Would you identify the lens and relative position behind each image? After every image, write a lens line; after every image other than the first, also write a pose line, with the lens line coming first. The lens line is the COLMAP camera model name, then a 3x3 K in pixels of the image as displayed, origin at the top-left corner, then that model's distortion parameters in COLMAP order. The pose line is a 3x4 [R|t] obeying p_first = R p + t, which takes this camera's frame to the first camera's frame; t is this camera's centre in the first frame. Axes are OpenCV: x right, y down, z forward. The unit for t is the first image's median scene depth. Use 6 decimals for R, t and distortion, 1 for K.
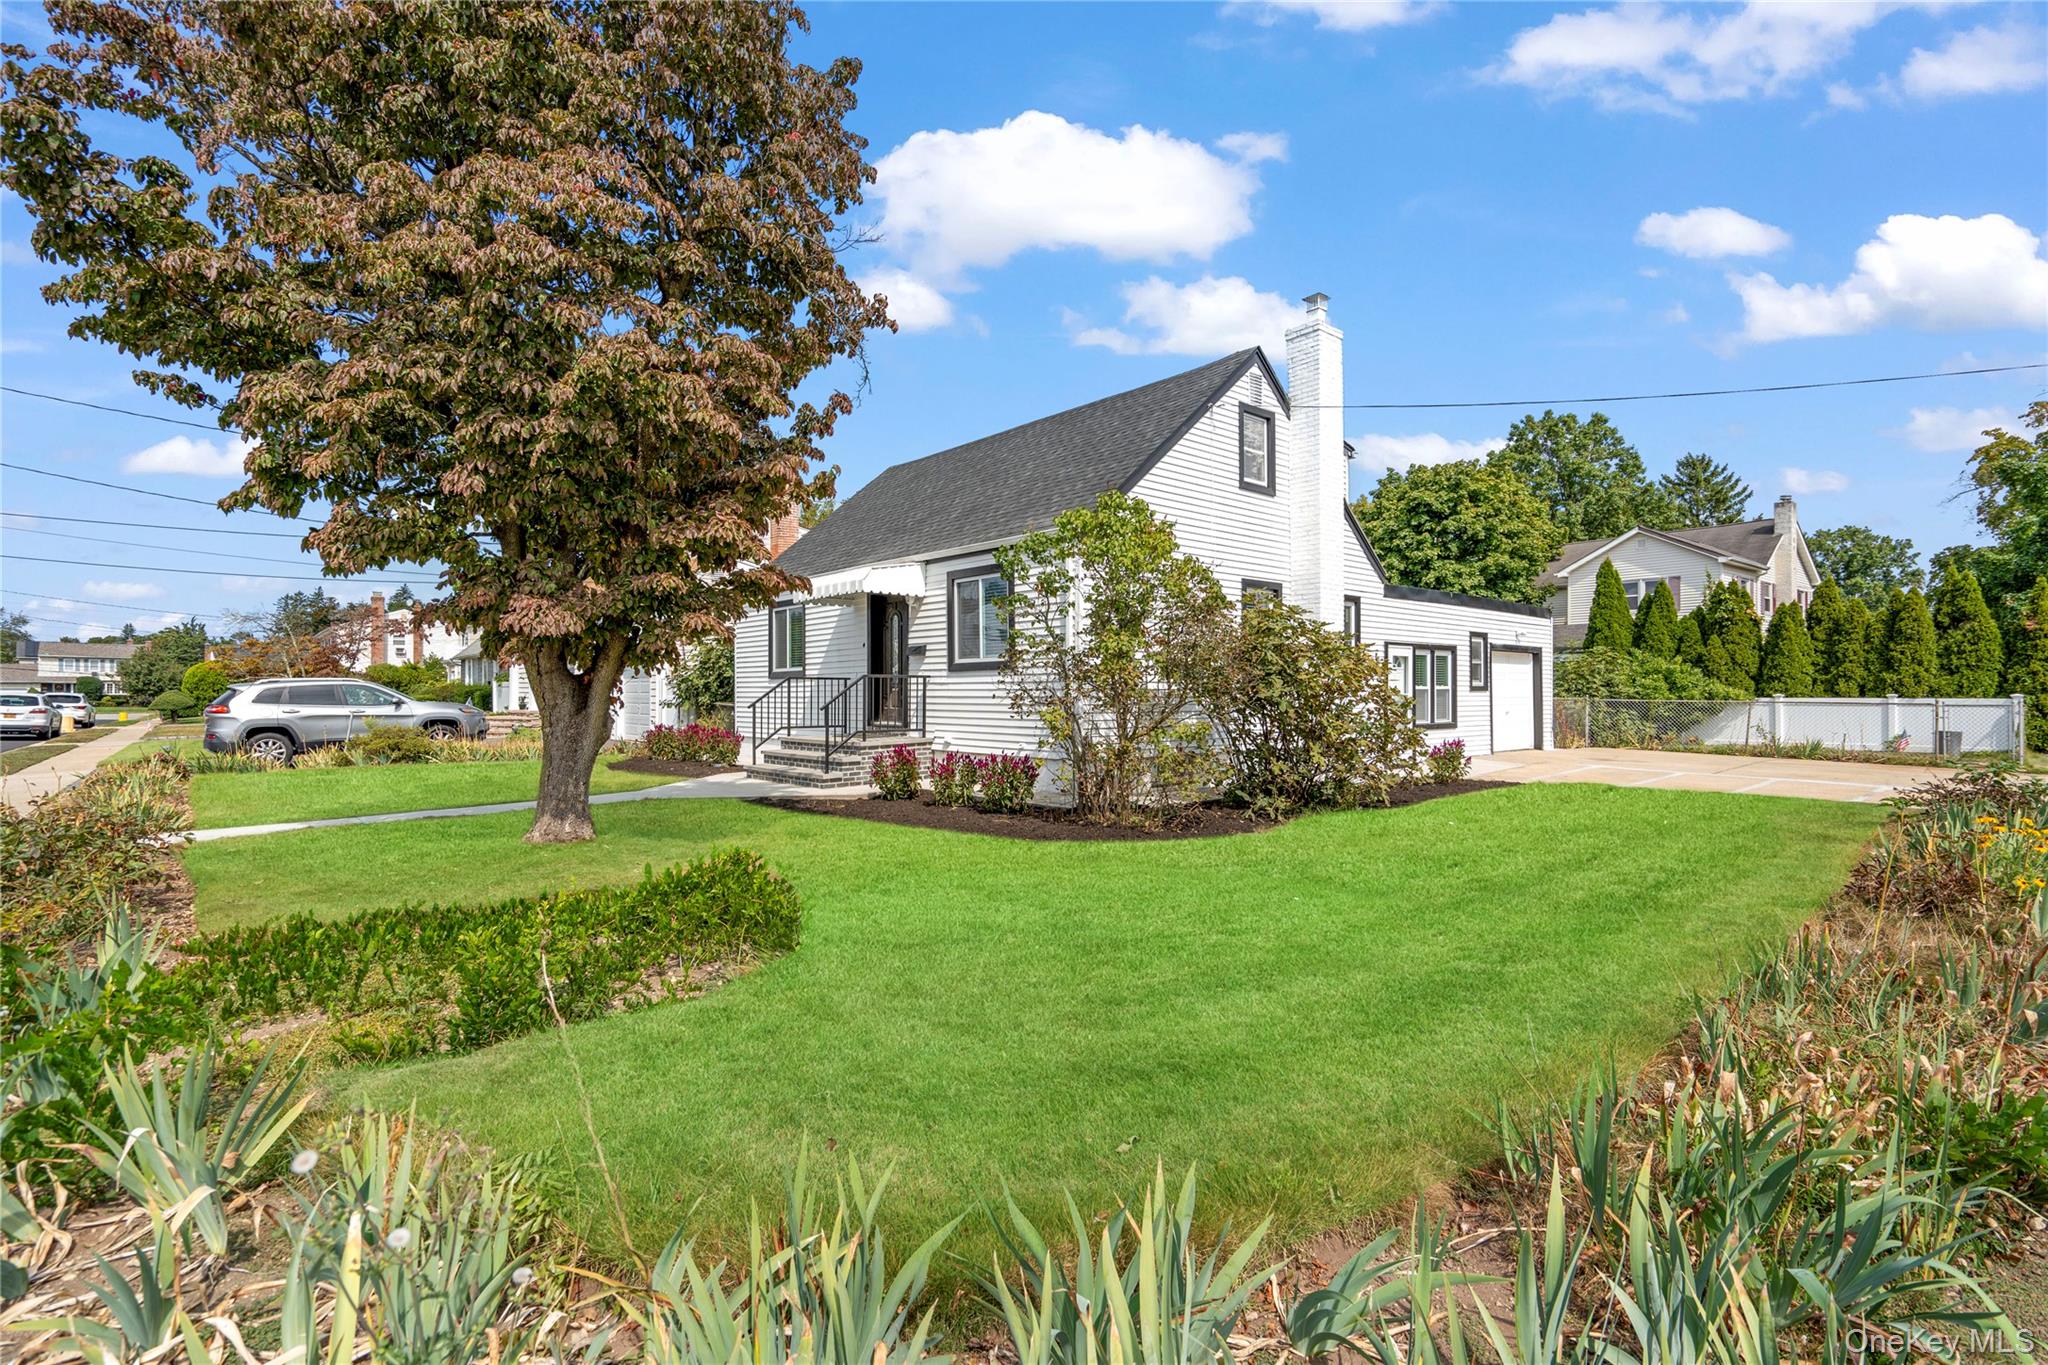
lens RADIAL K [[971.5, 0, 1023.3], [0, 971.5, 711.4], [0, 0, 1]] dist [-0.000301, 0.000355]
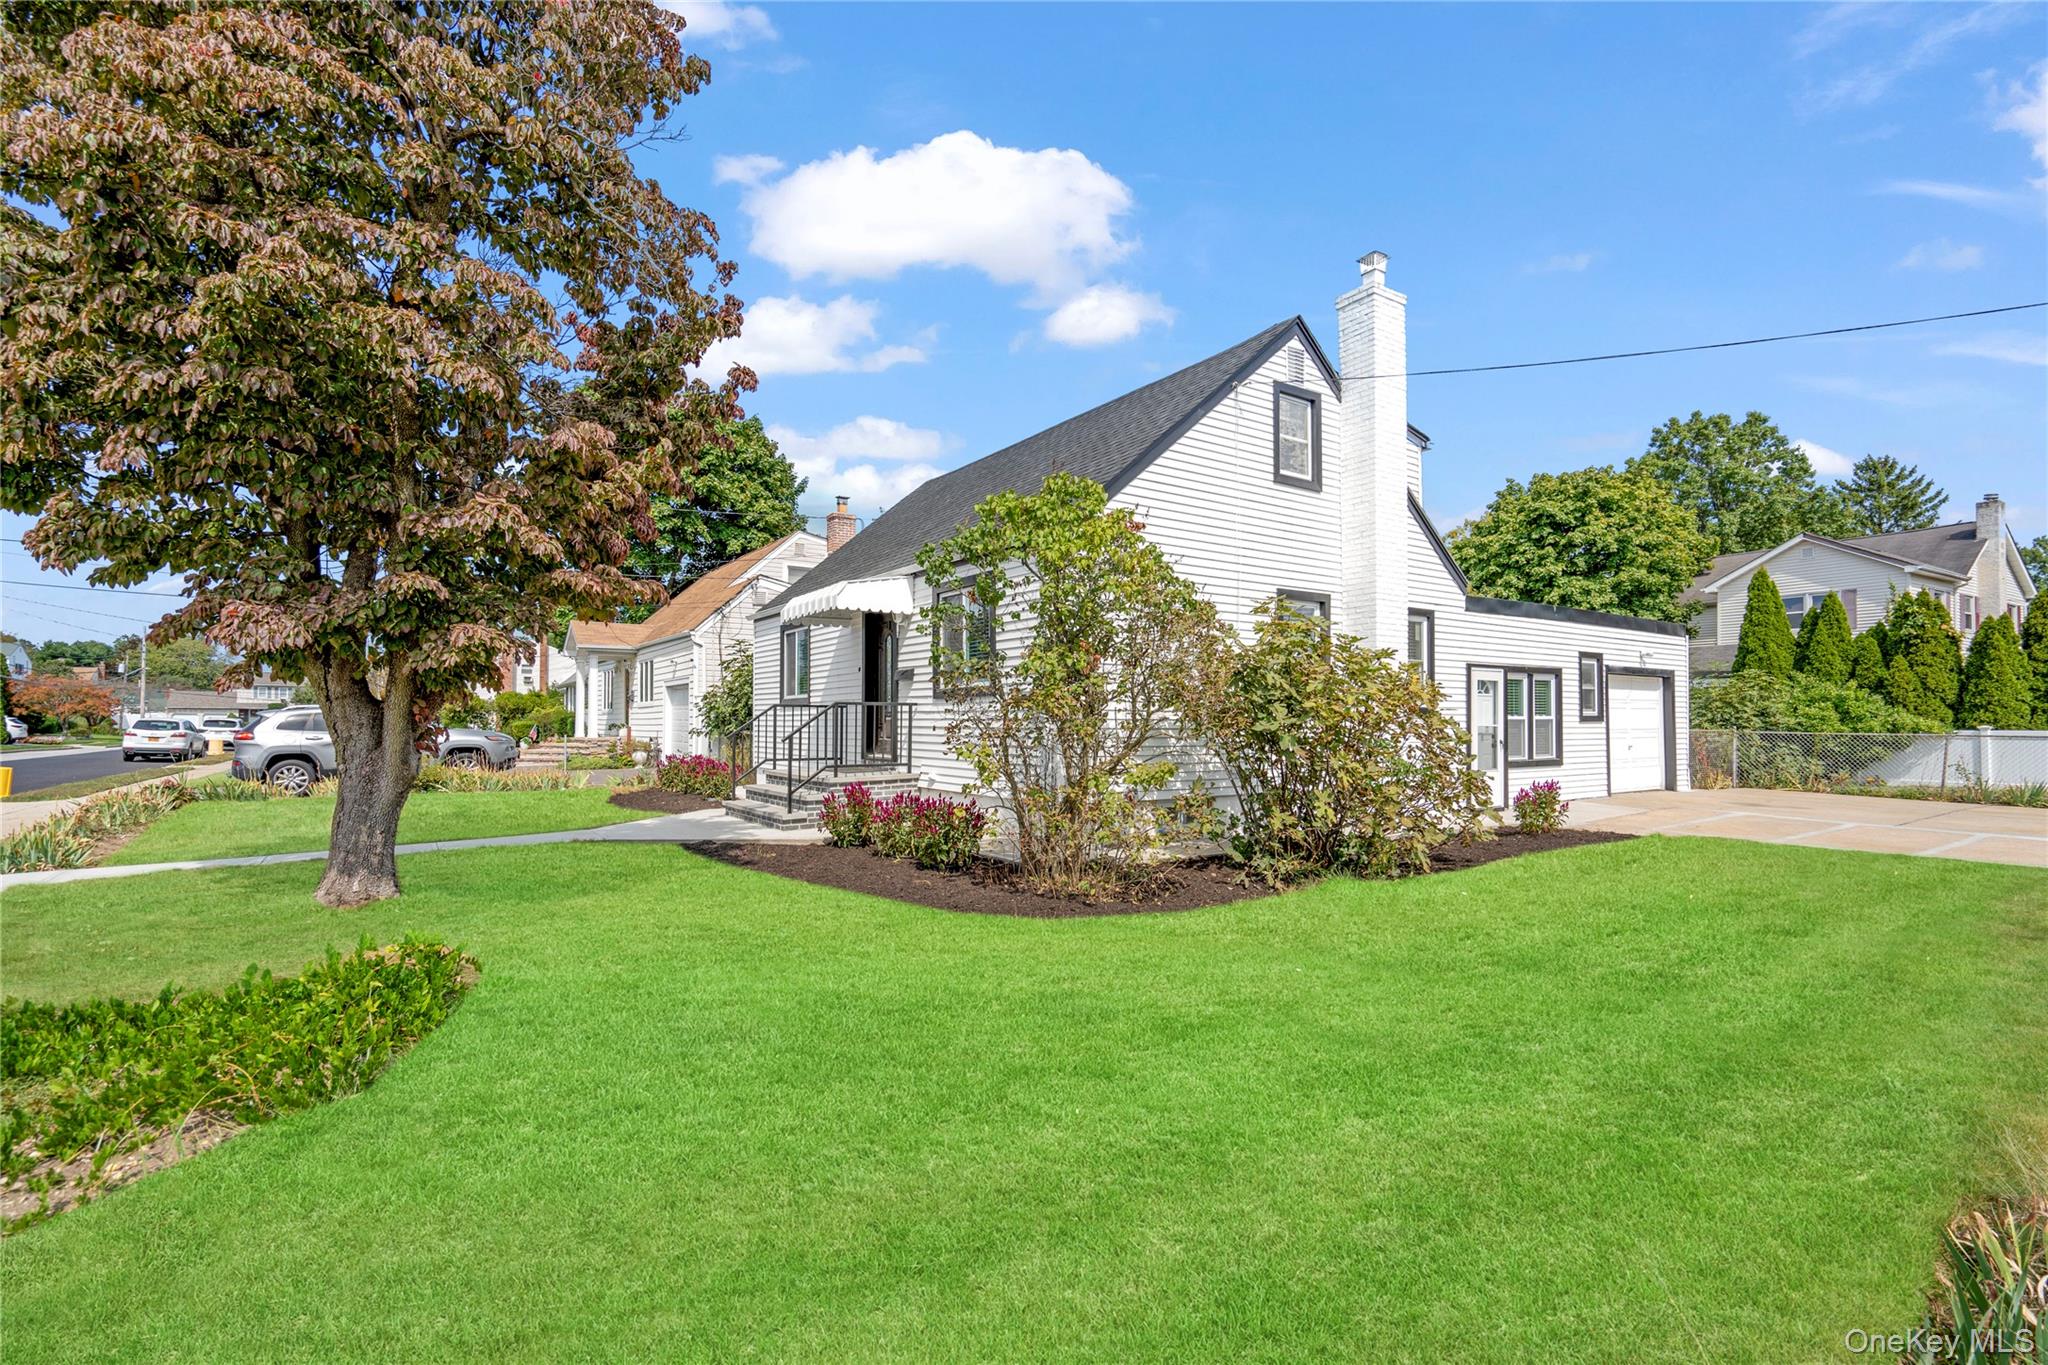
lens RADIAL K [[957.2, 0, 1026.5], [0, 957.2, 723.1], [0, 0, 1]] dist [0.002007, -0.000394]
pose [[0.992430, 0.003306, -0.122769, 0.067228], [-0.005288, 0.999861, -0.015823, -0.003067], [0.122700, 0.016352, 0.992309, 0.089380]]
